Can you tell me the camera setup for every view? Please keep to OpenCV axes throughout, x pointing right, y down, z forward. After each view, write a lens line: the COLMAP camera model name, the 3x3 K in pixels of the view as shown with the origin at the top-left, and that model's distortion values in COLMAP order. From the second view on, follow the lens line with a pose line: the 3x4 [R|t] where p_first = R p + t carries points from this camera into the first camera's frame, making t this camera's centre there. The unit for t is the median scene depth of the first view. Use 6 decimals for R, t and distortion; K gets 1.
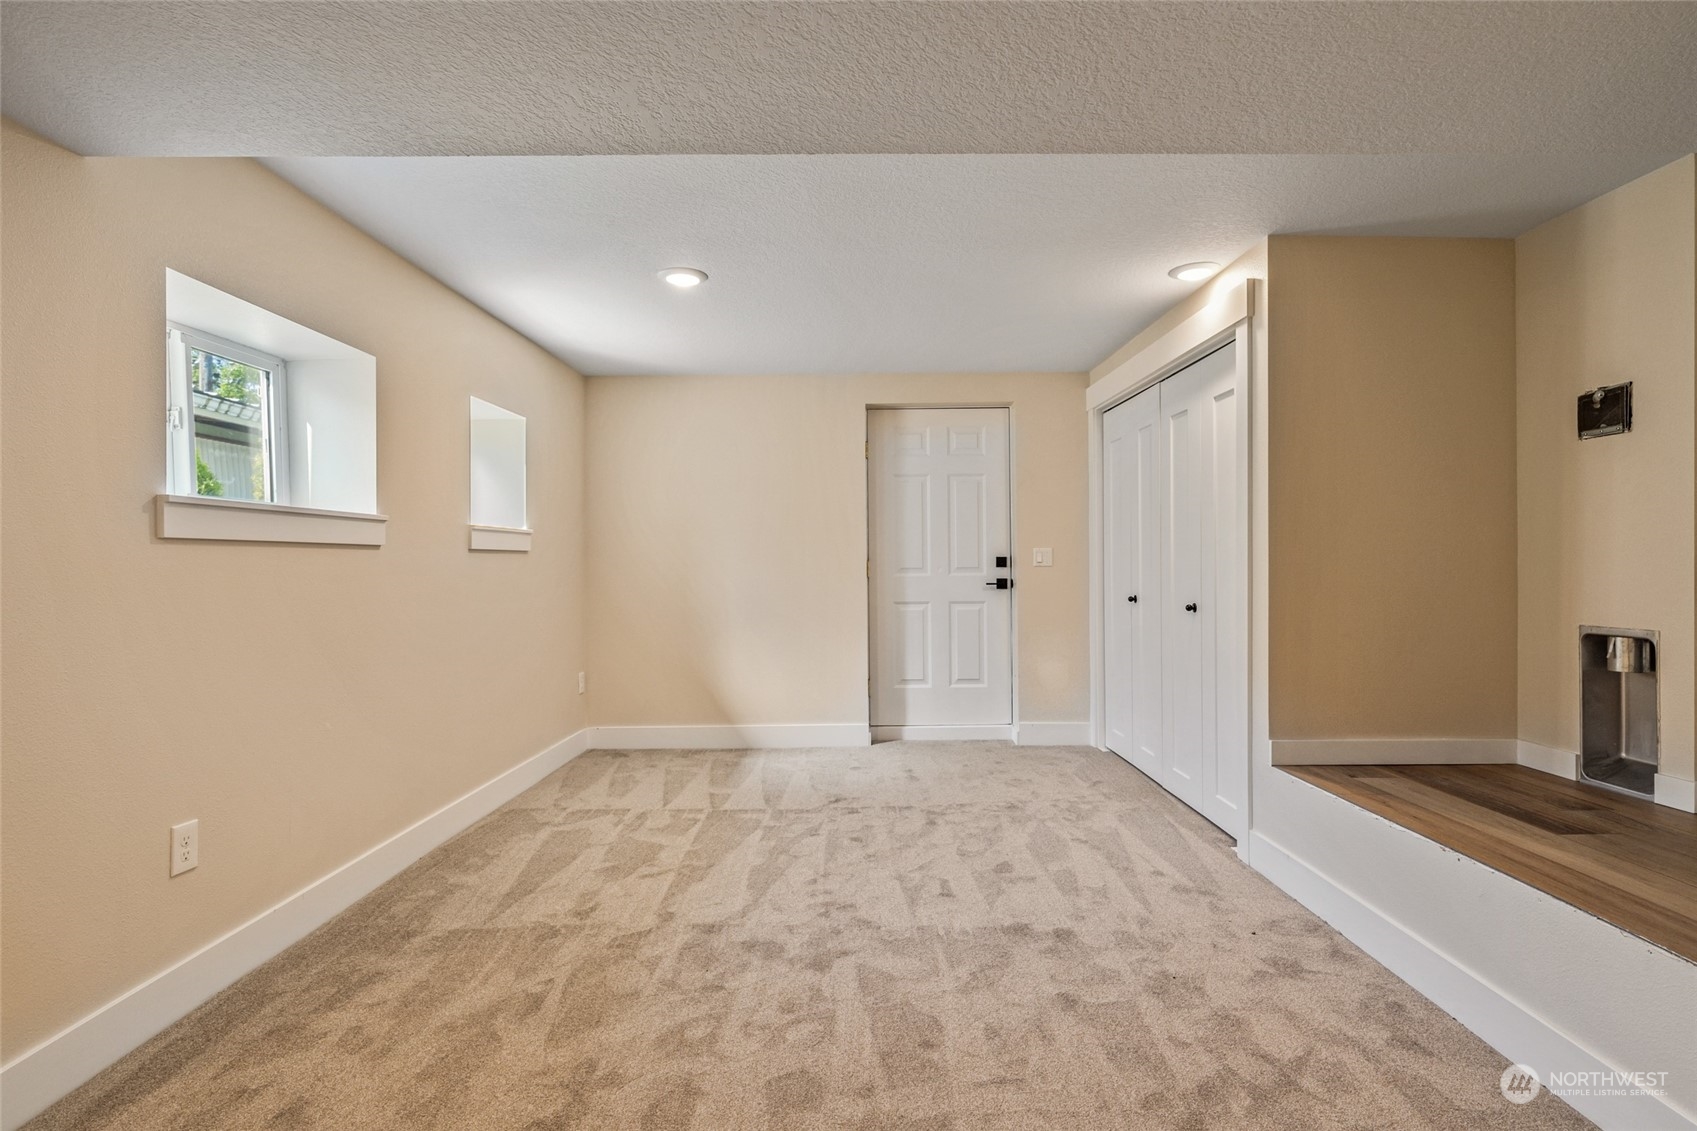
lens RADIAL K [[827.2, 0, 845.8], [0, 827.2, 569.7], [0, 0, 1]] dist [-0.000340, -0.000181]
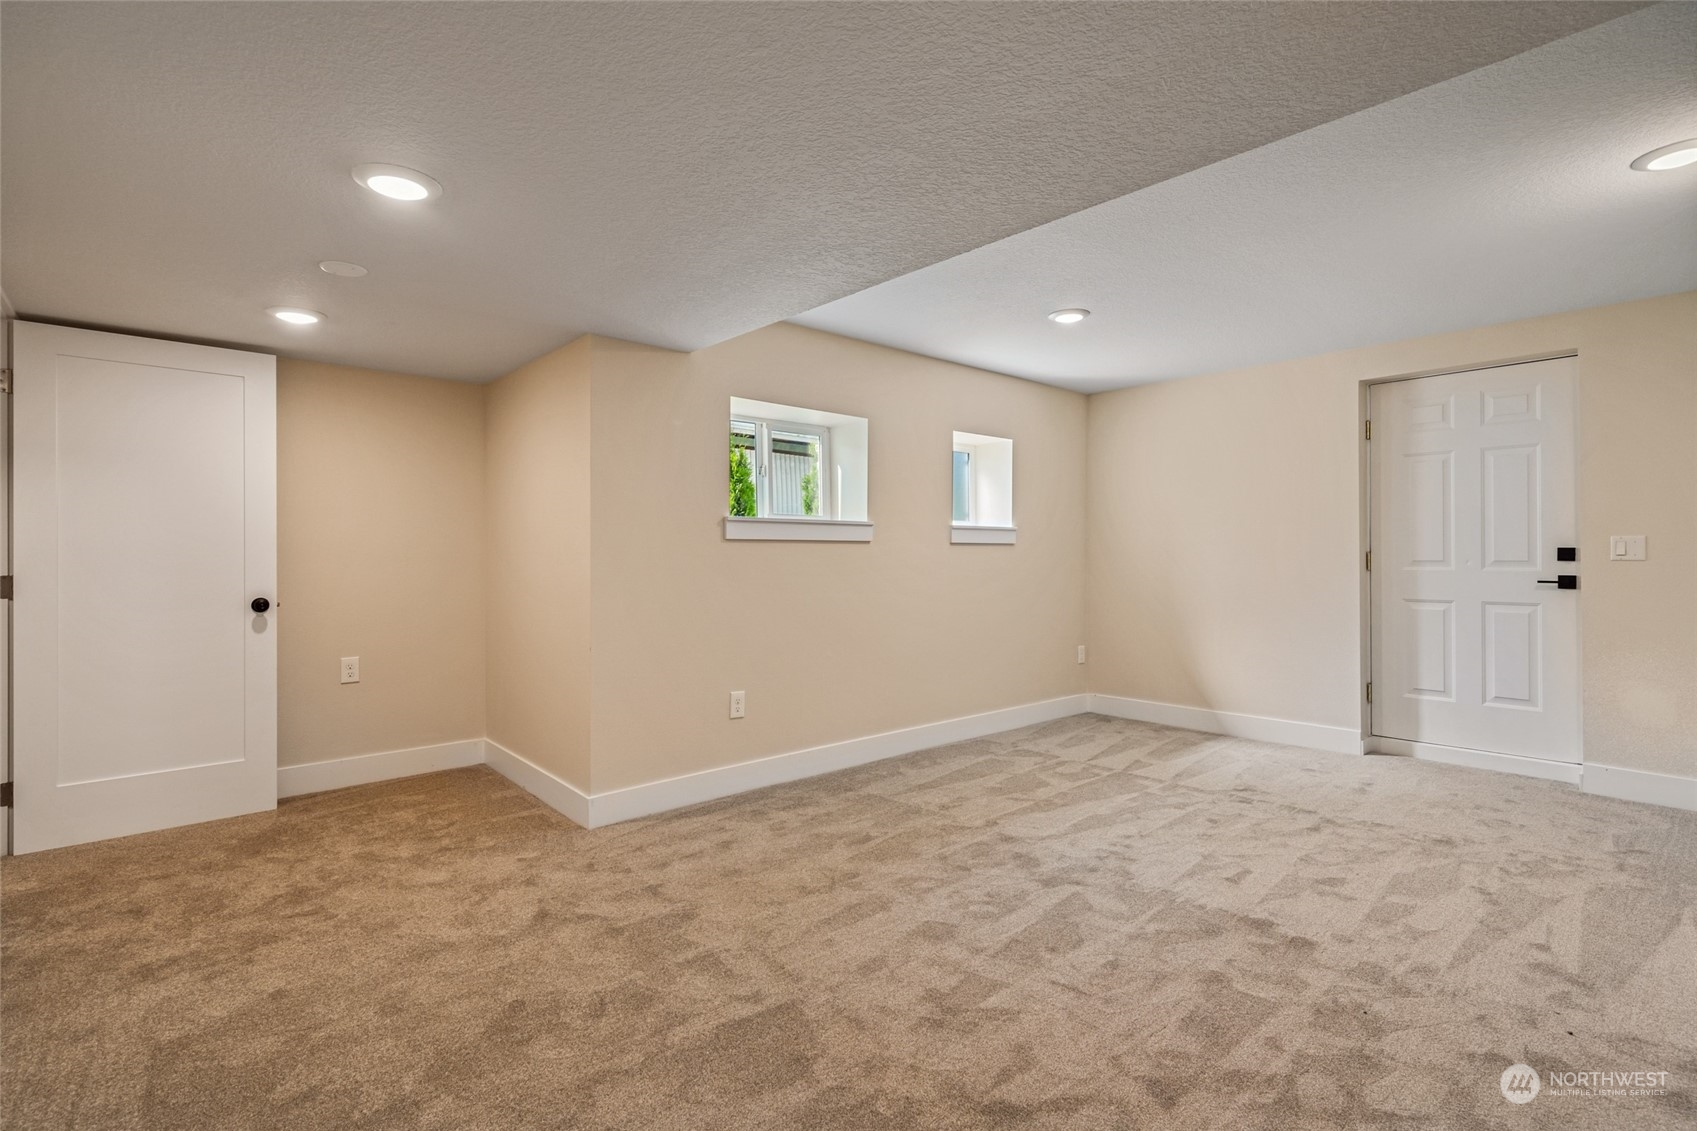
lens RADIAL K [[789.7, 0, 849.3], [0, 789.7, 557.3], [0, 0, 1]] dist [-0.003166, 0.001762]
pose [[0.665573, 0.007081, -0.746299, 0.478952], [-0.009516, 0.999954, 0.001001, -0.001203], [0.746272, 0.006436, 0.665610, -0.000823]]
